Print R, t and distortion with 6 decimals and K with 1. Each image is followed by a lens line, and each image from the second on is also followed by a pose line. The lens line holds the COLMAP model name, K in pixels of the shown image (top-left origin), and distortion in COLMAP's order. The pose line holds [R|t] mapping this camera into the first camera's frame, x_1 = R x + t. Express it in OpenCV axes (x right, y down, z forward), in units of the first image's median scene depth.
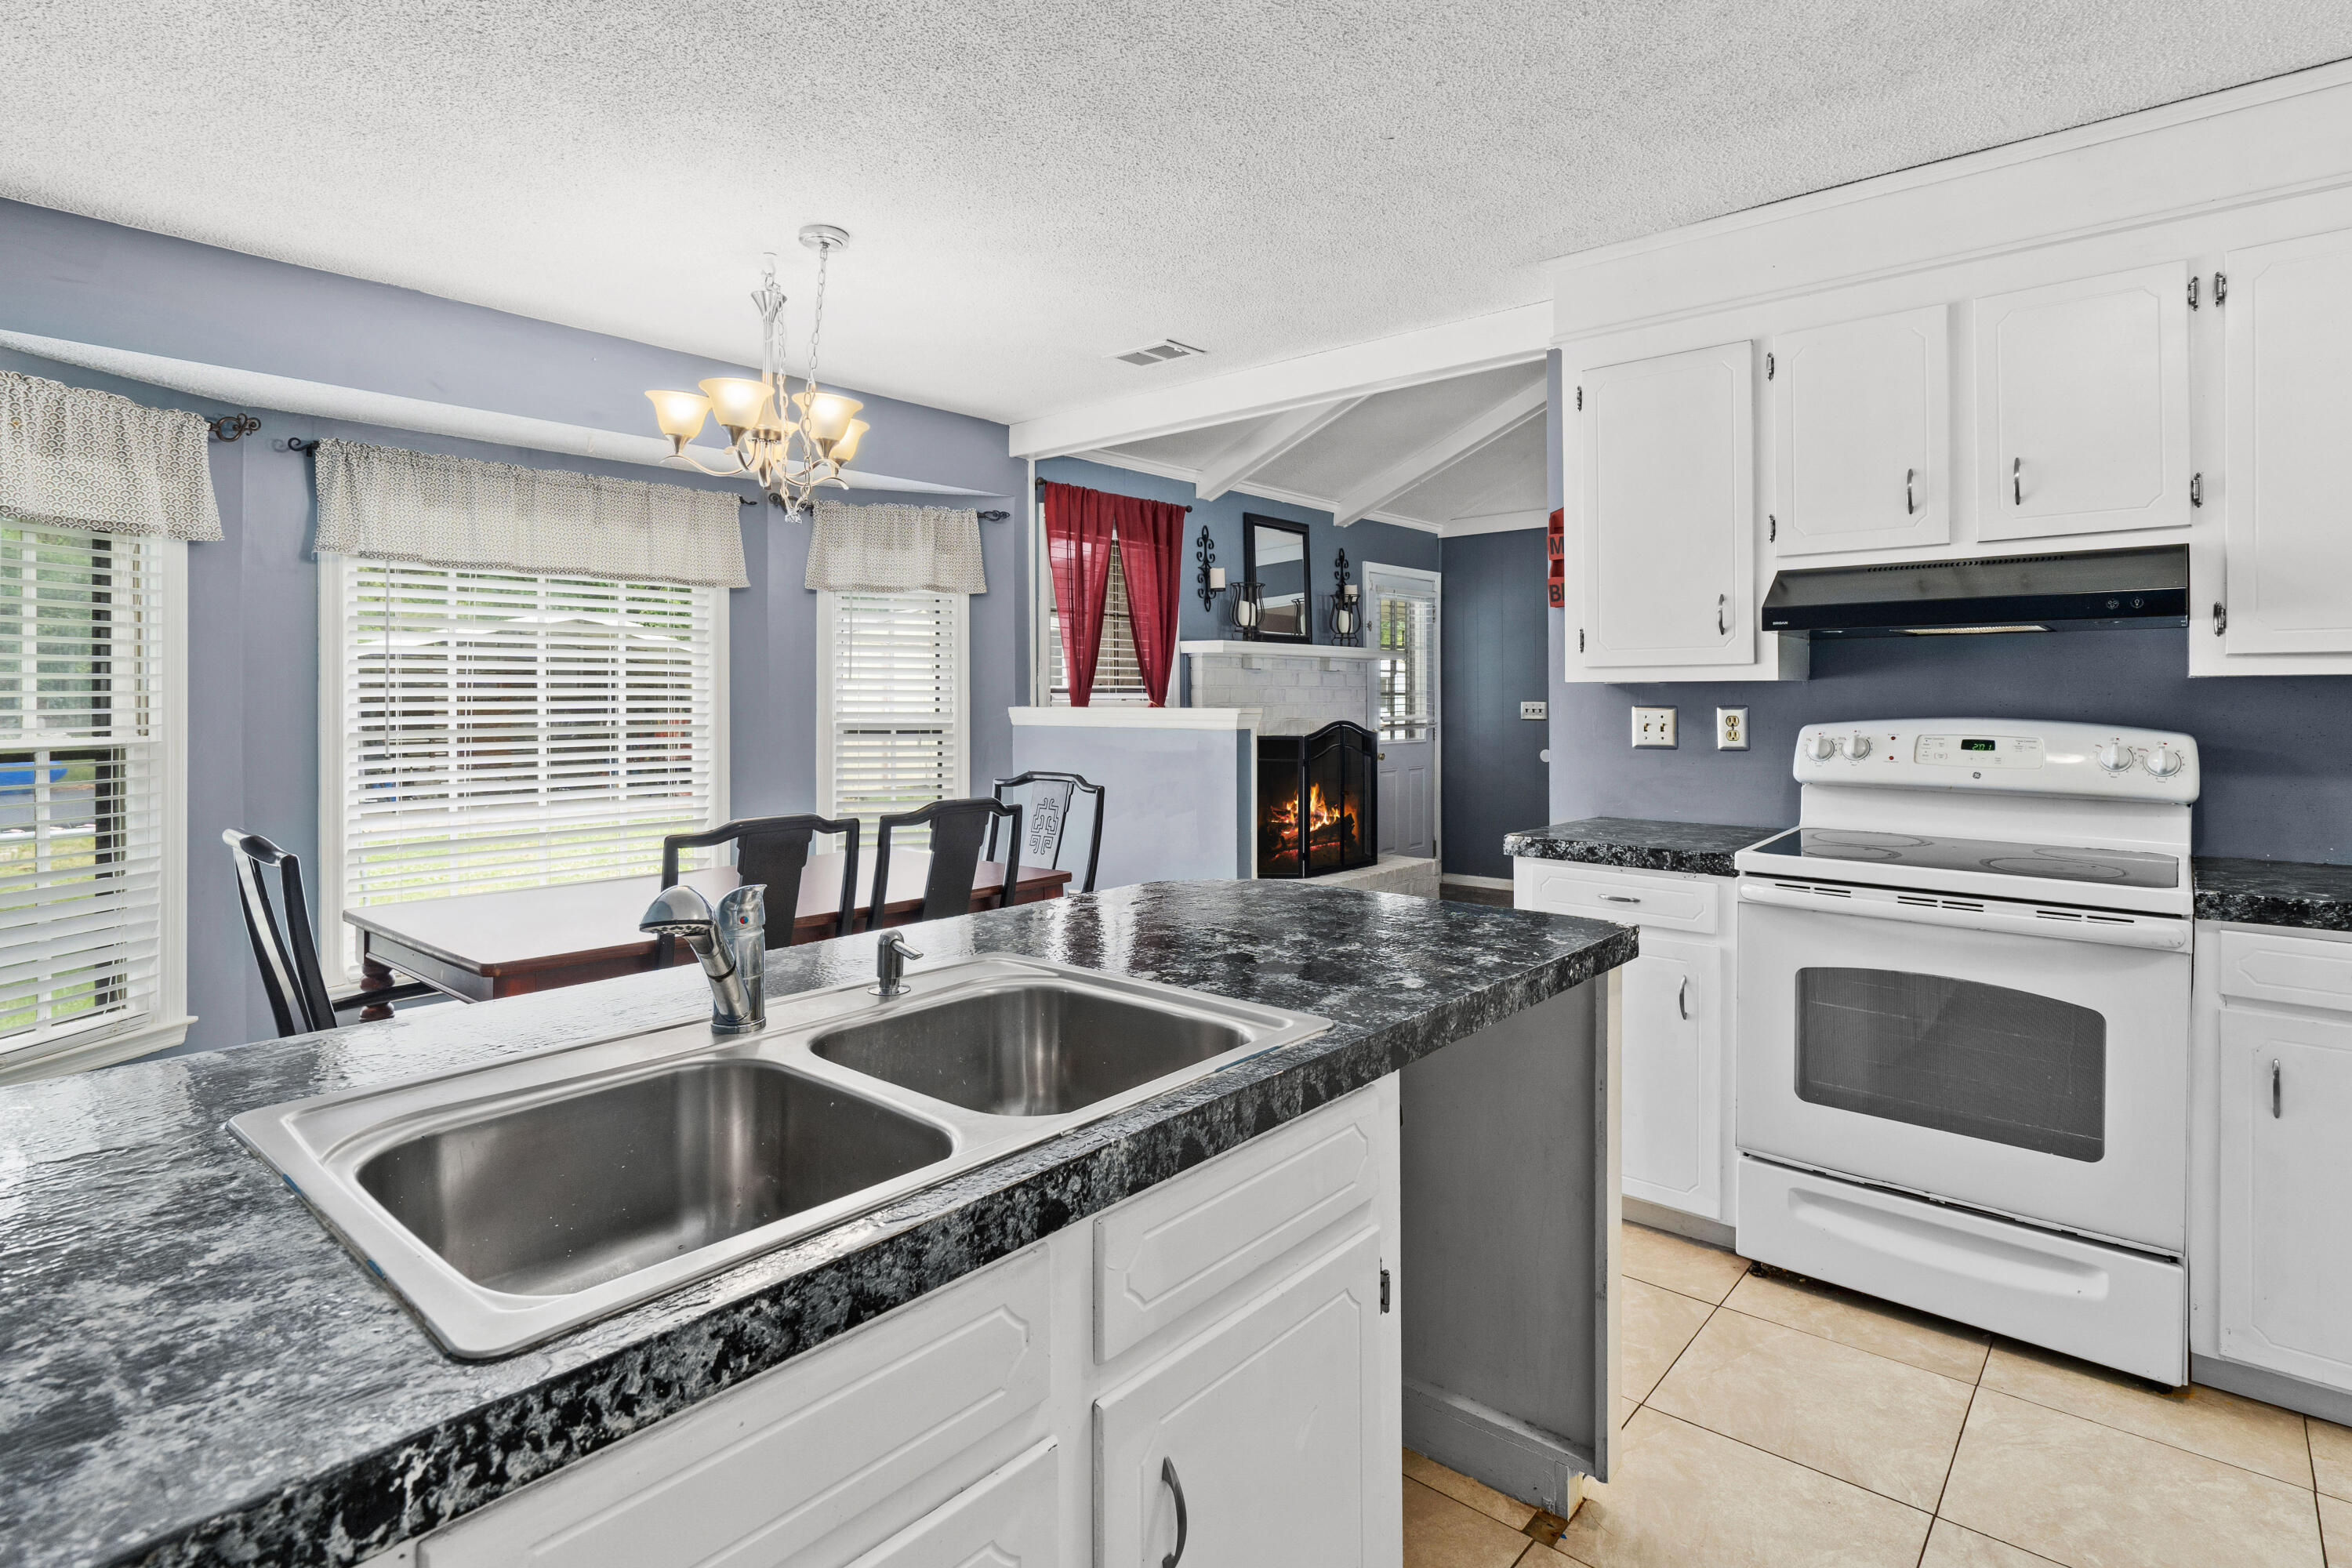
lens RADIAL K [[1094.6, 0, 1189.5], [0, 1094.6, 756.4], [0, 0, 1]] dist [0.000859, 0.000767]
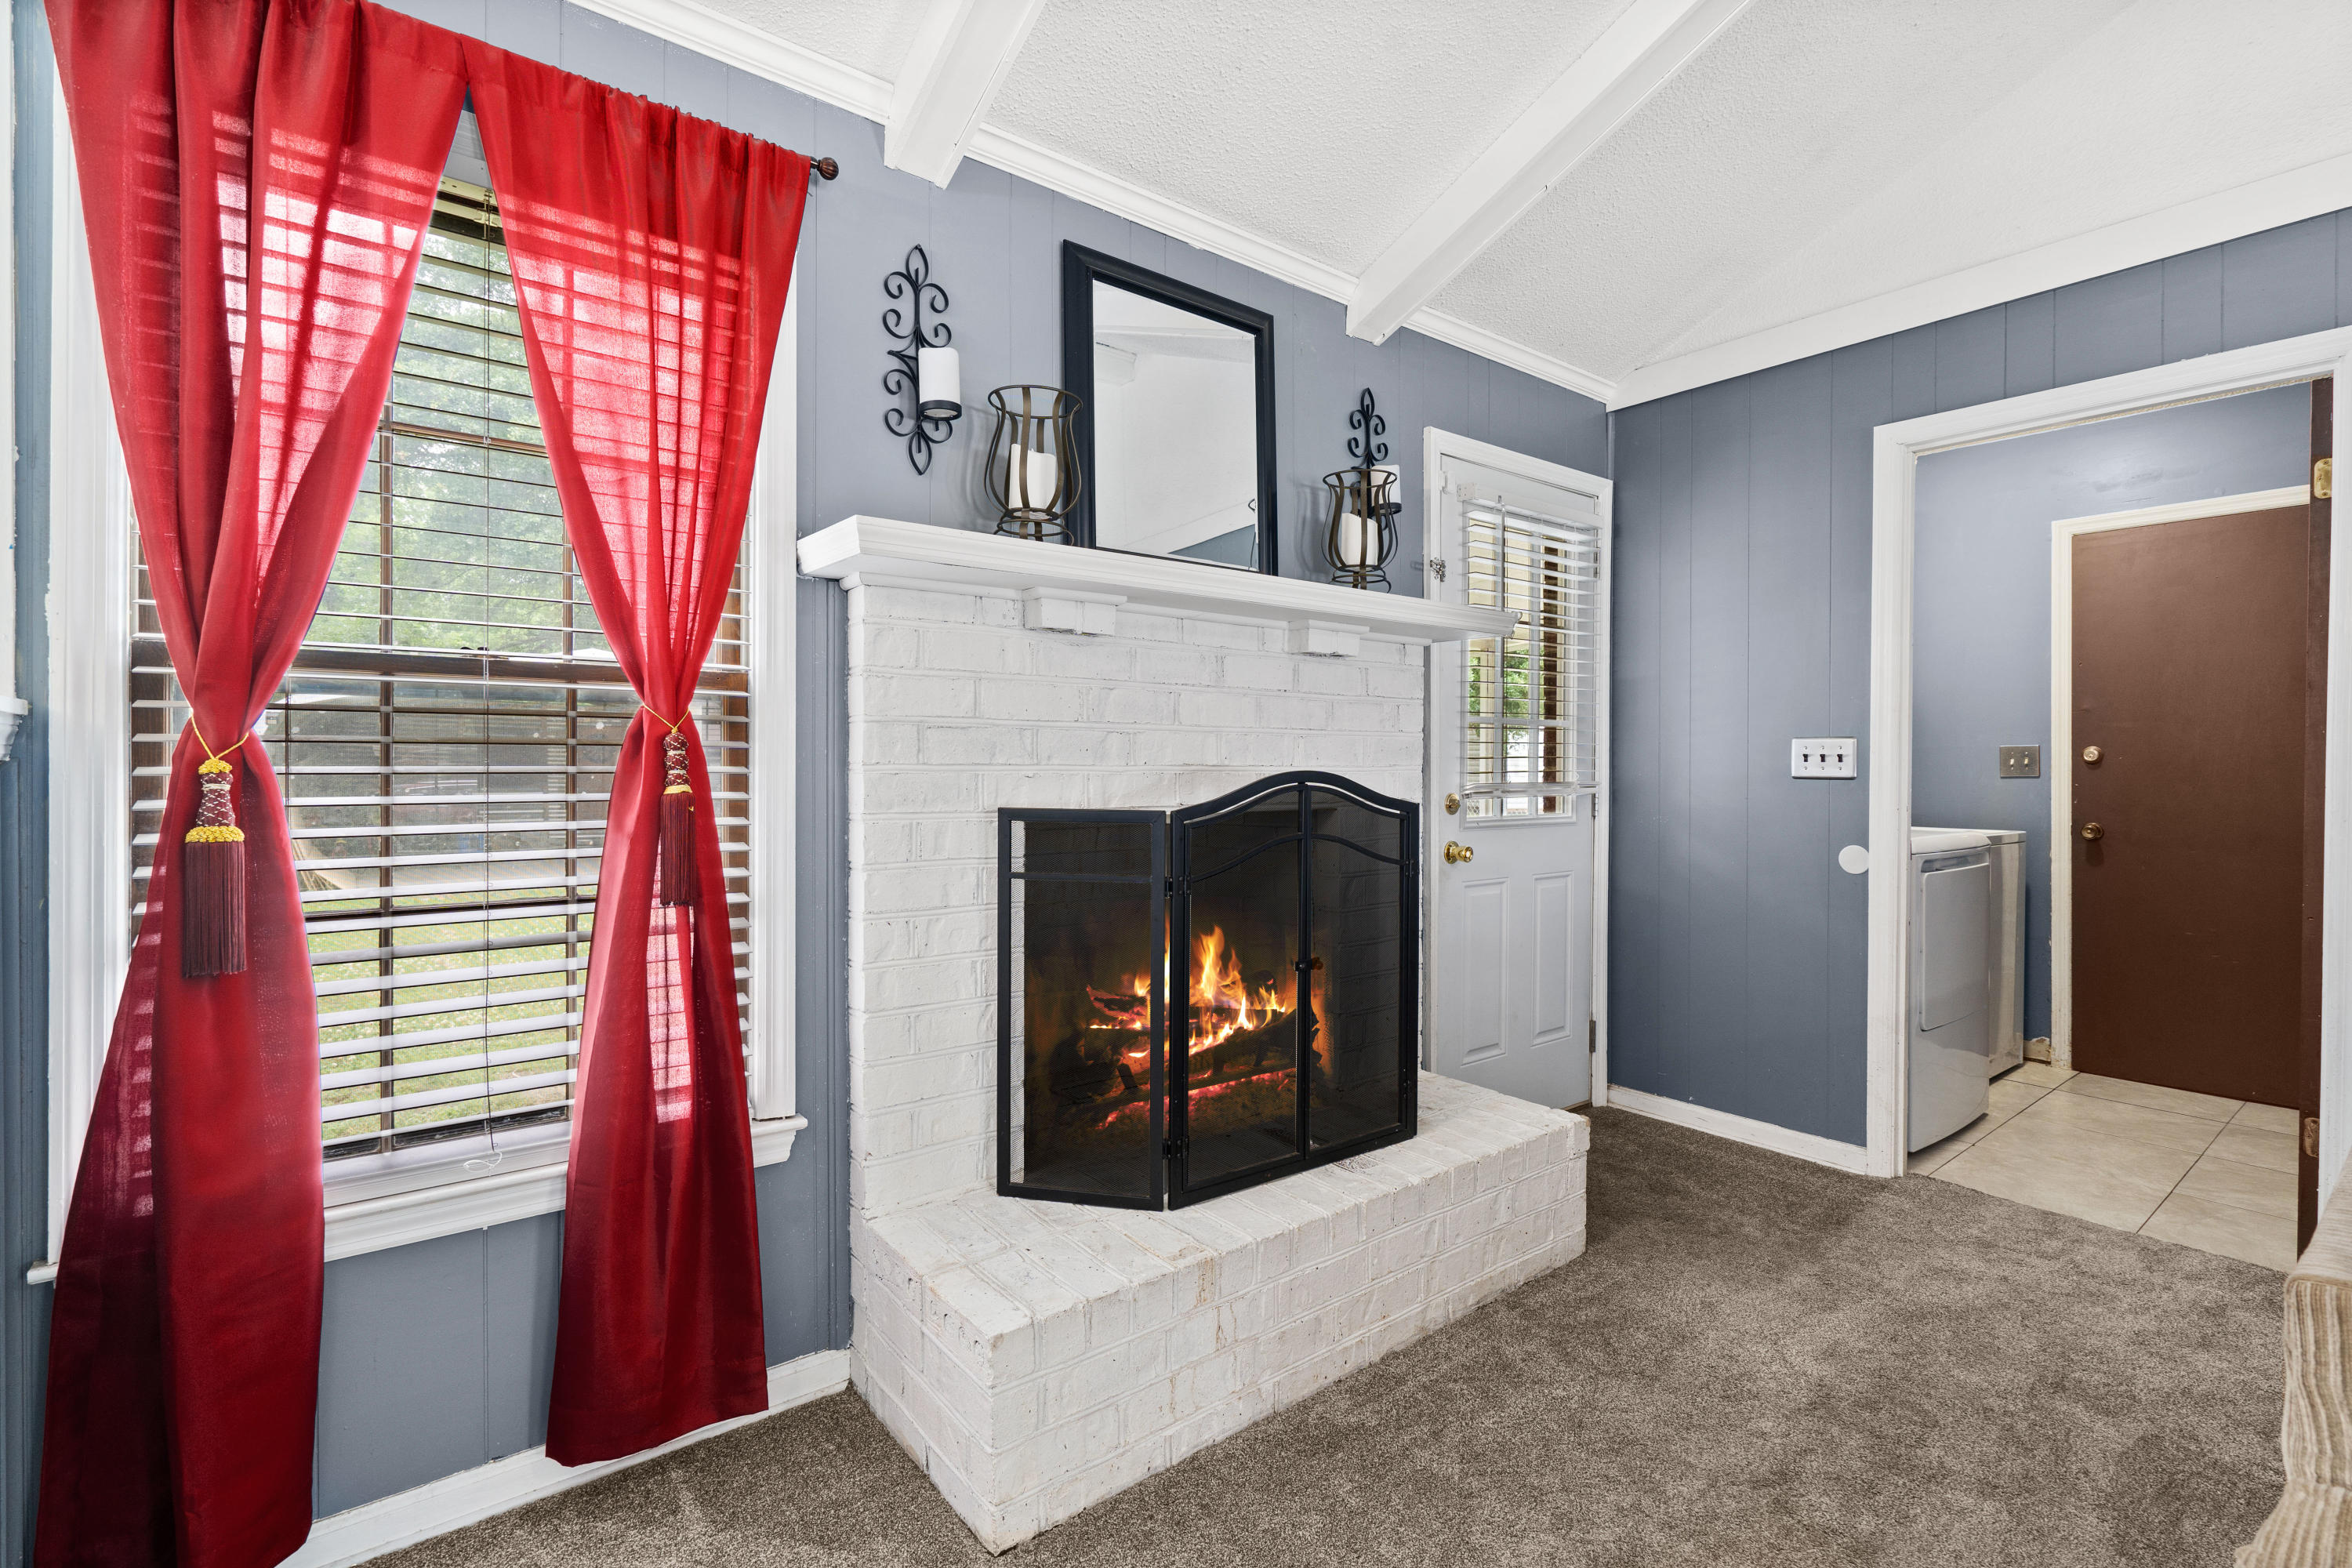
lens RADIAL K [[1094.6, 0, 1189.5], [0, 1094.6, 756.4], [0, 0, 1]] dist [0.000859, 0.000767]
pose [[0.980281, 0.019355, -0.196658, 0.181080], [-0.030315, 0.998141, -0.052875, -0.013044], [0.195269, 0.057794, 0.979045, 0.623871]]
